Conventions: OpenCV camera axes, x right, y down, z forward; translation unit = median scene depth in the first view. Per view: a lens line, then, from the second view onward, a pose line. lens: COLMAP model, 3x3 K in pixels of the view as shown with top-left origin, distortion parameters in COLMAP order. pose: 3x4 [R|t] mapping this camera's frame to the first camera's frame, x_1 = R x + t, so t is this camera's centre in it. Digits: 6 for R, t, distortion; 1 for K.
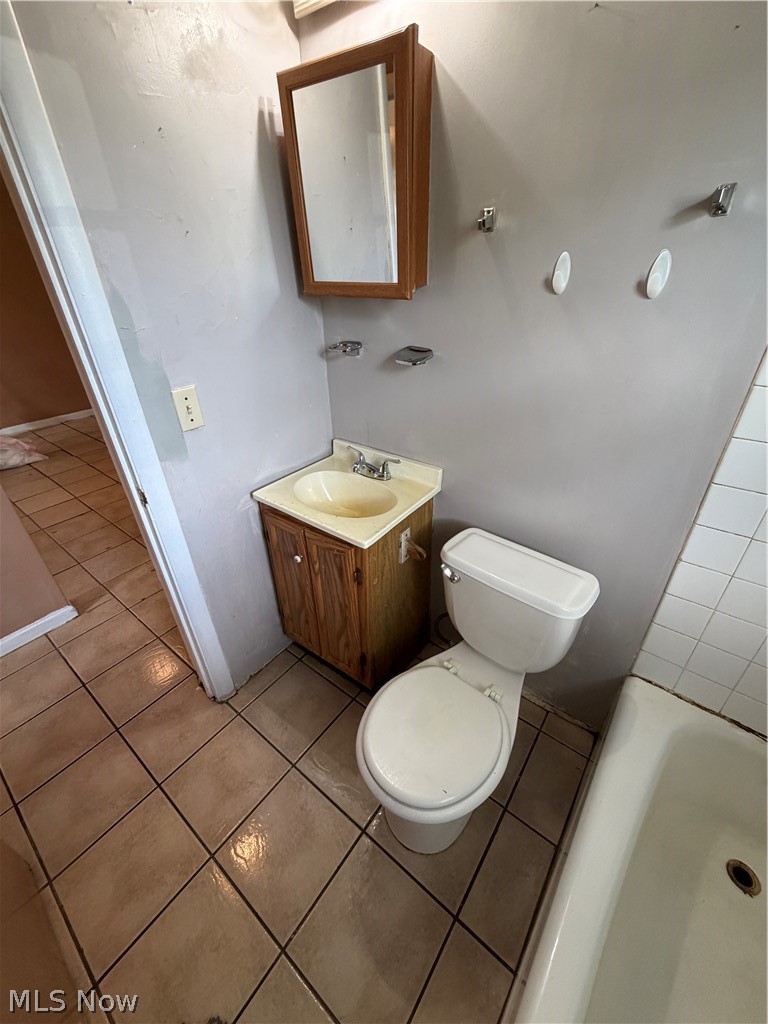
lens RADIAL K [[406.8, 0, 384.0], [0, 406.8, 512.0], [0, 0, 1]] dist [-0.001105, 0.000369]
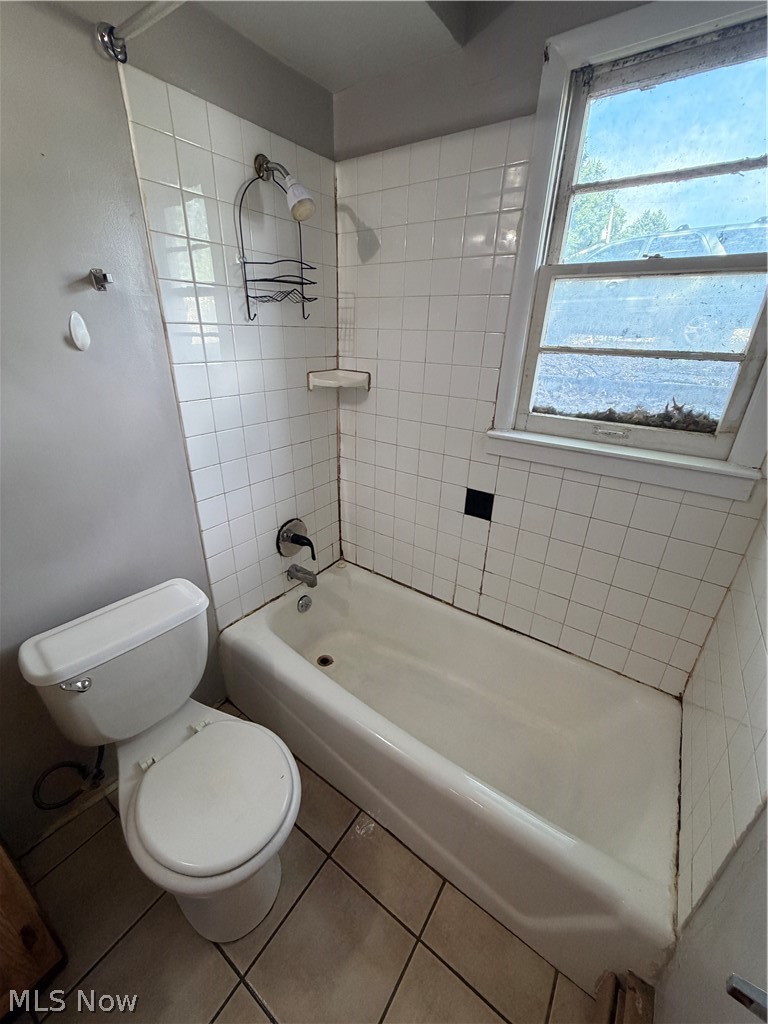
lens RADIAL K [[406.8, 0, 384.0], [0, 406.8, 512.0], [0, 0, 1]] dist [-0.001105, 0.000369]
pose [[-0.043181, -0.388725, 0.920341, -0.507061], [0.490590, 0.794238, 0.358480, -0.117779], [-0.870320, 0.466989, 0.156409, 0.218414]]
